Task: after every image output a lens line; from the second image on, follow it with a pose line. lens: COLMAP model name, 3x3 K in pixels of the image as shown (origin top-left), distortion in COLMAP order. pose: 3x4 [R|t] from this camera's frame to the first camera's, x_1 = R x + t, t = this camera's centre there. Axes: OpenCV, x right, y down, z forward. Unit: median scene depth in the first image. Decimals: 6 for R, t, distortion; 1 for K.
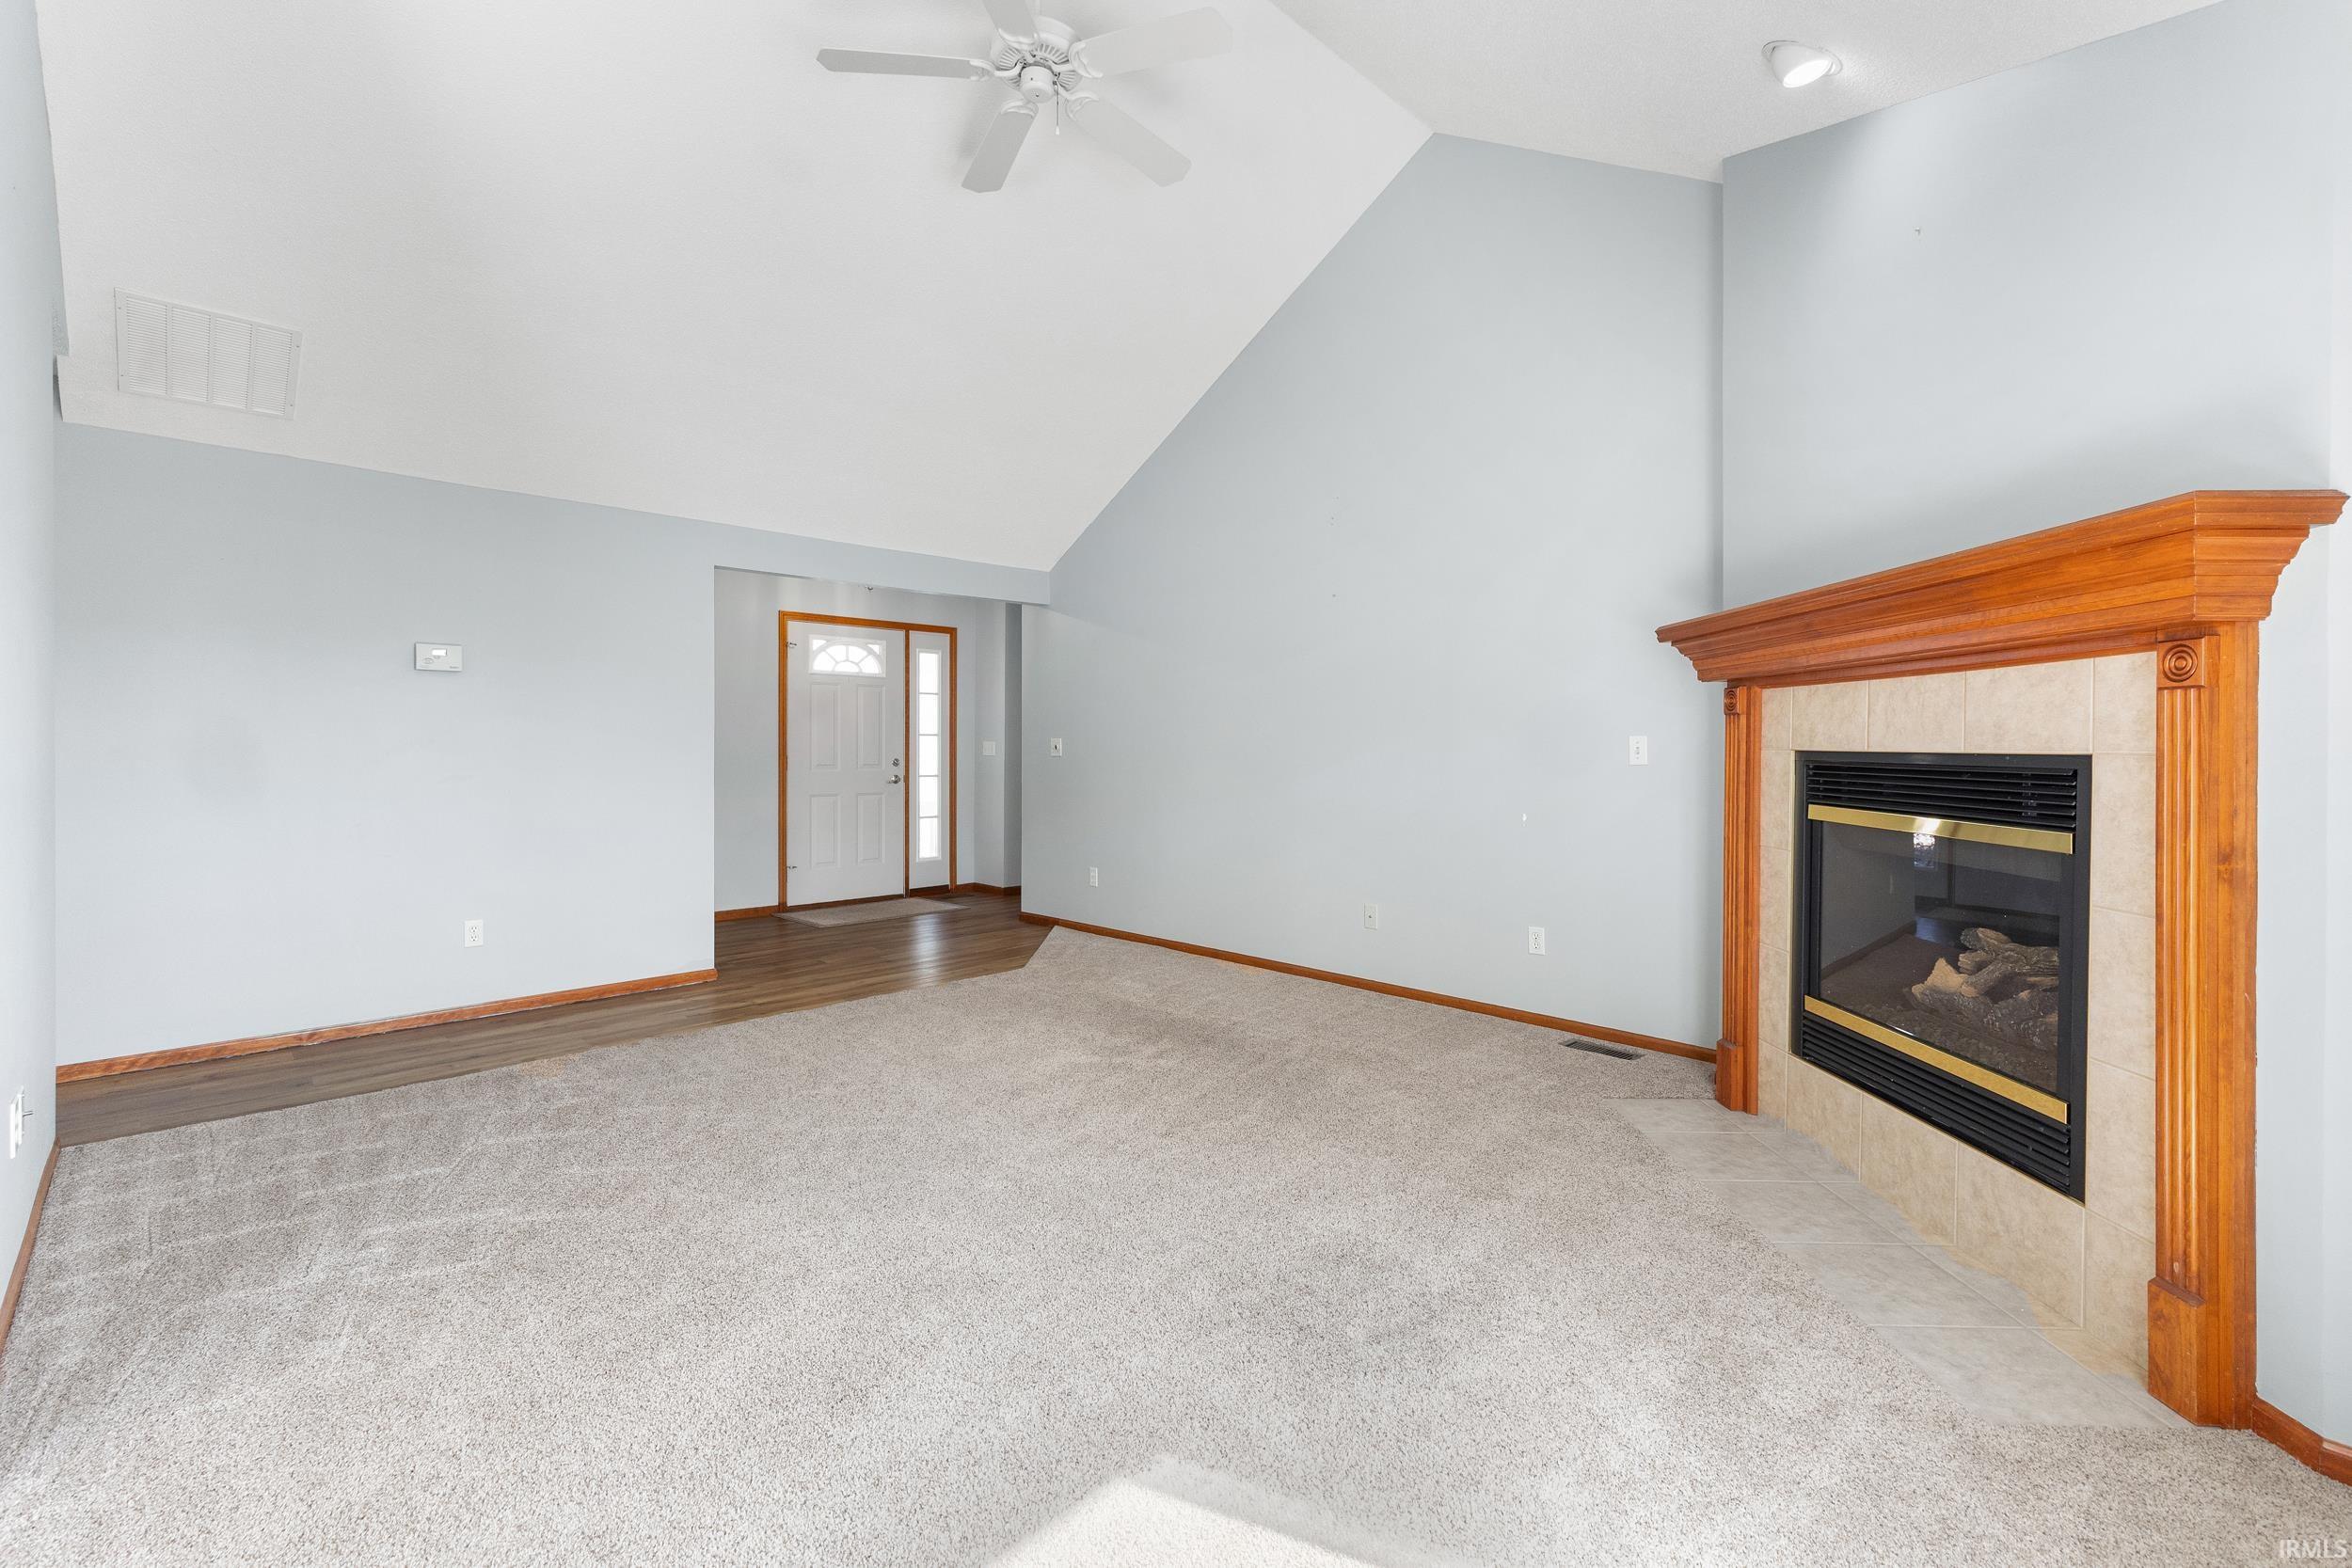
lens RADIAL K [[1016.8, 0, 1170.9], [0, 1016.8, 747.2], [0, 0, 1]] dist [-0.003432, 0.000391]
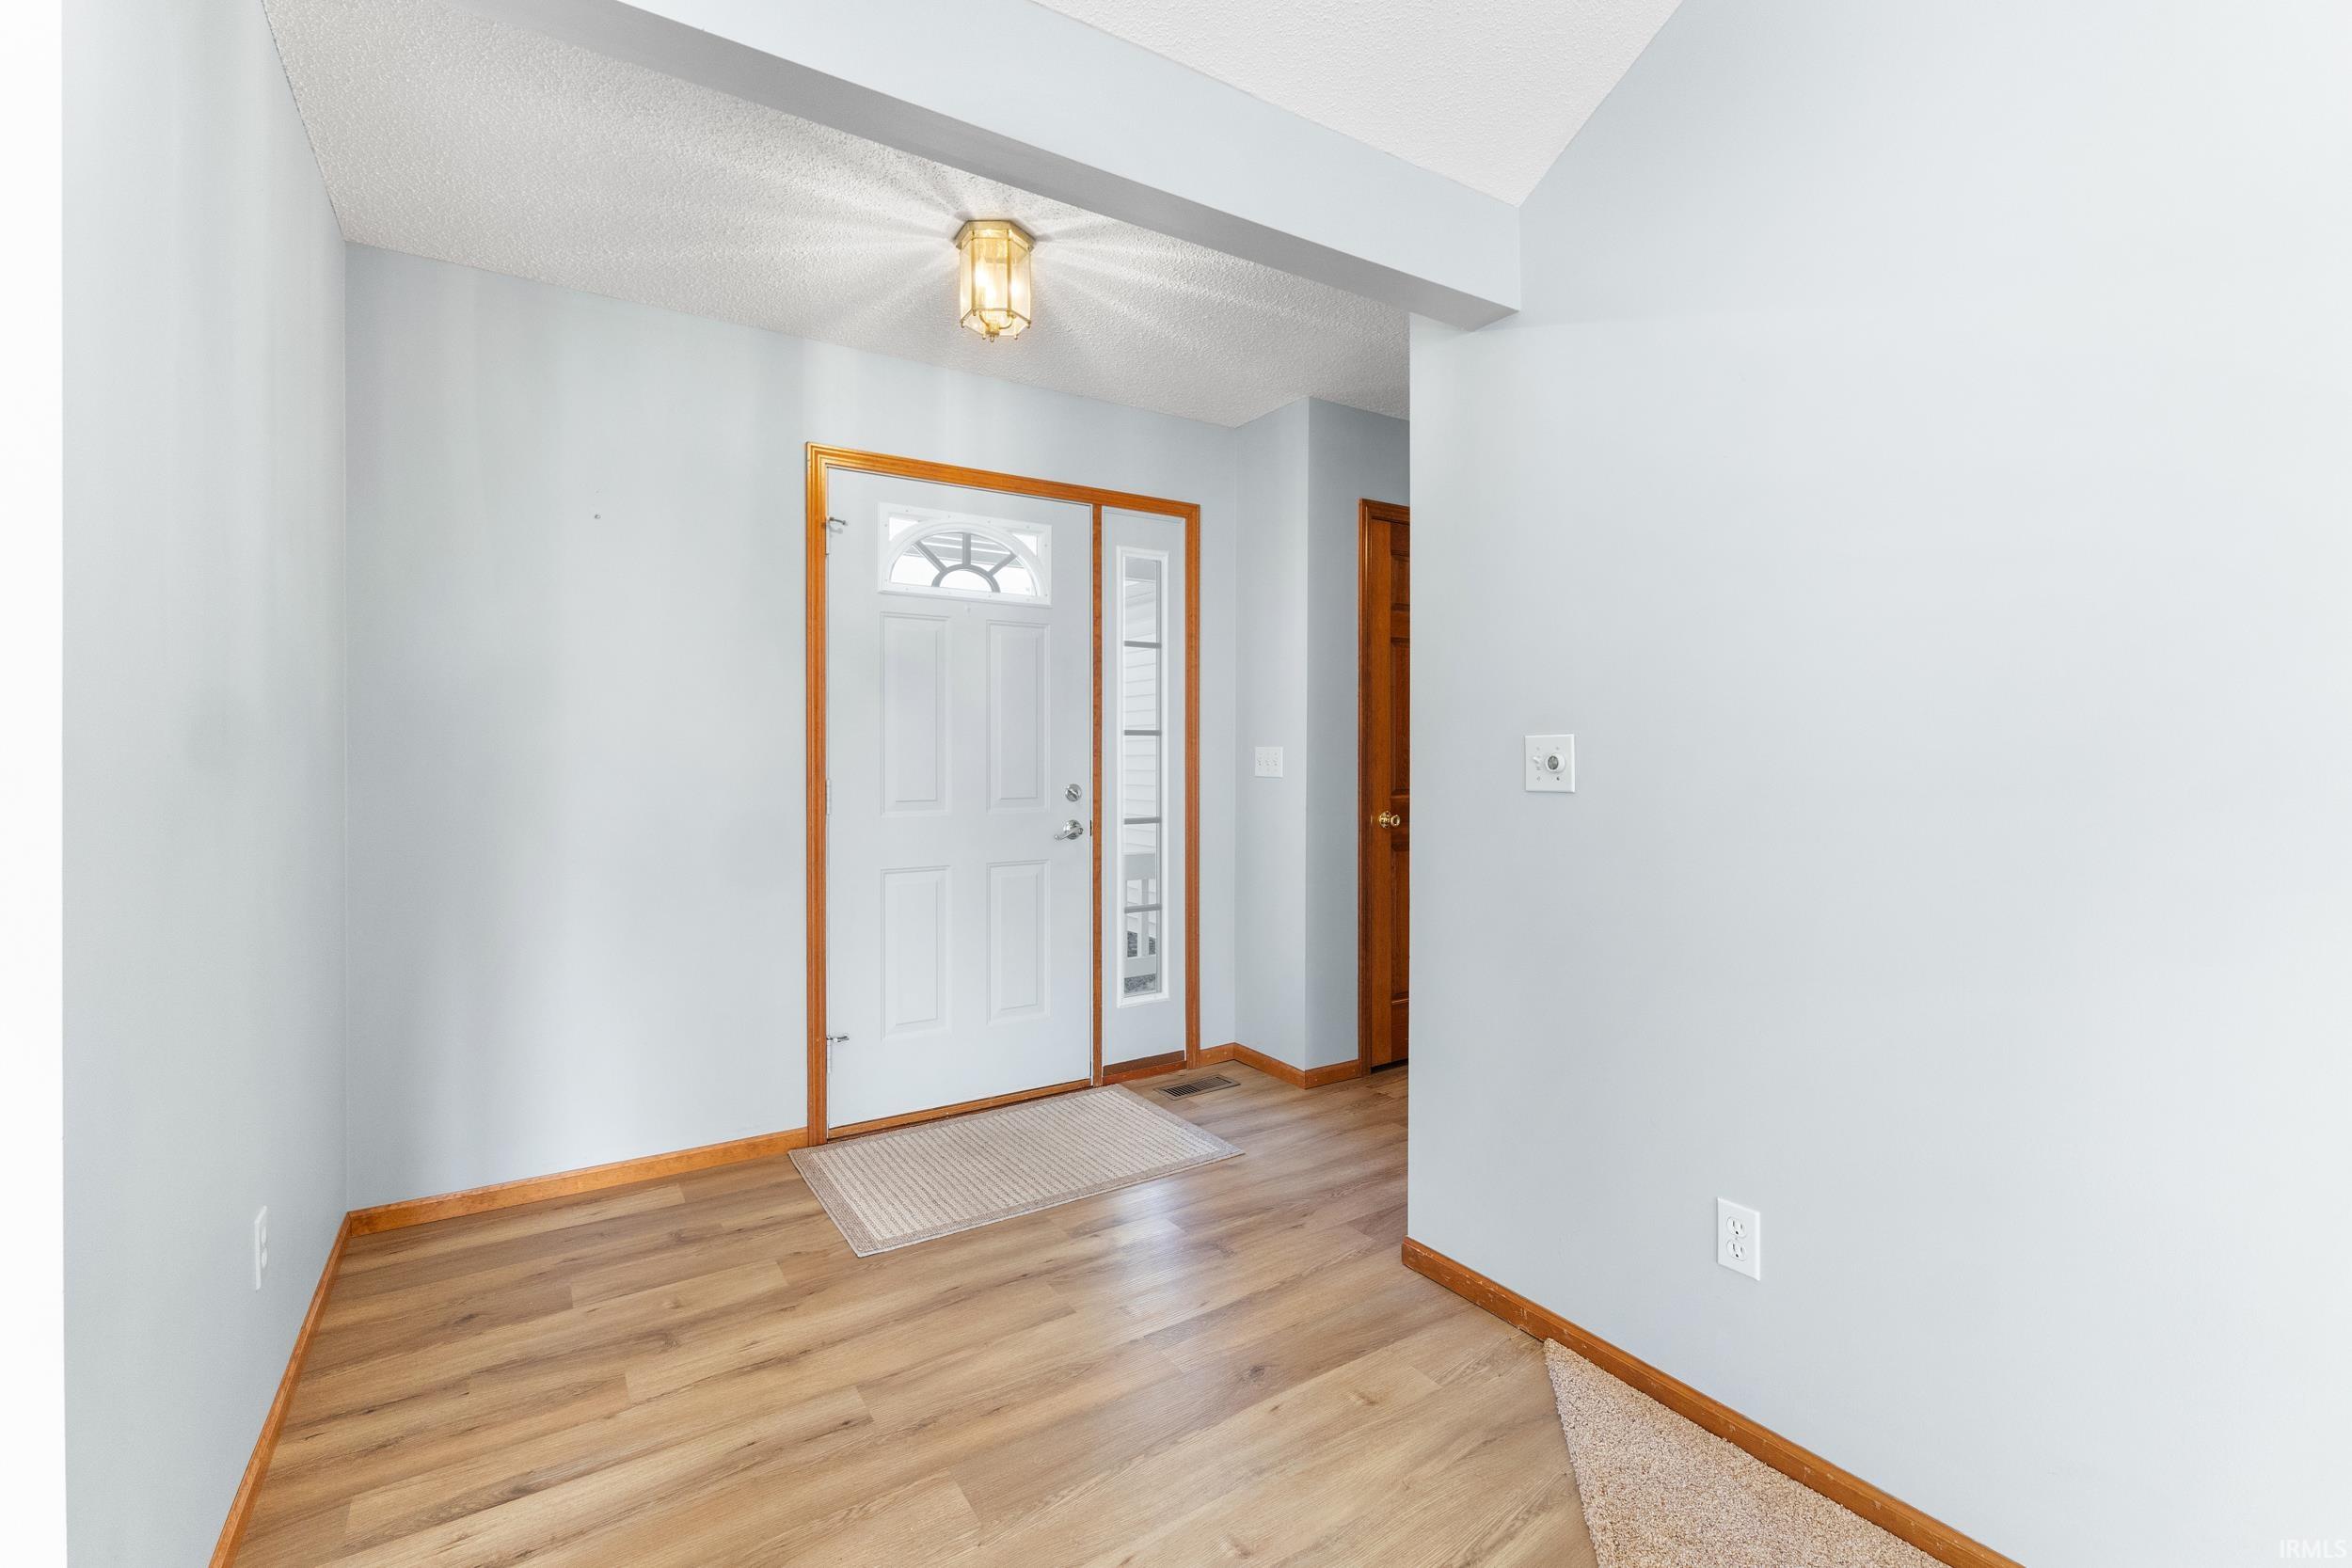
lens RADIAL K [[1016.8, 0, 1165.9], [0, 1016.8, 768.5], [0, 0, 1]] dist [-0.003432, 0.000391]
pose [[0.979232, 0.001114, -0.202740, -0.138248], [0.001421, 0.999923, 0.012362, -0.001678], [0.202738, -0.012394, 0.979155, 0.565333]]
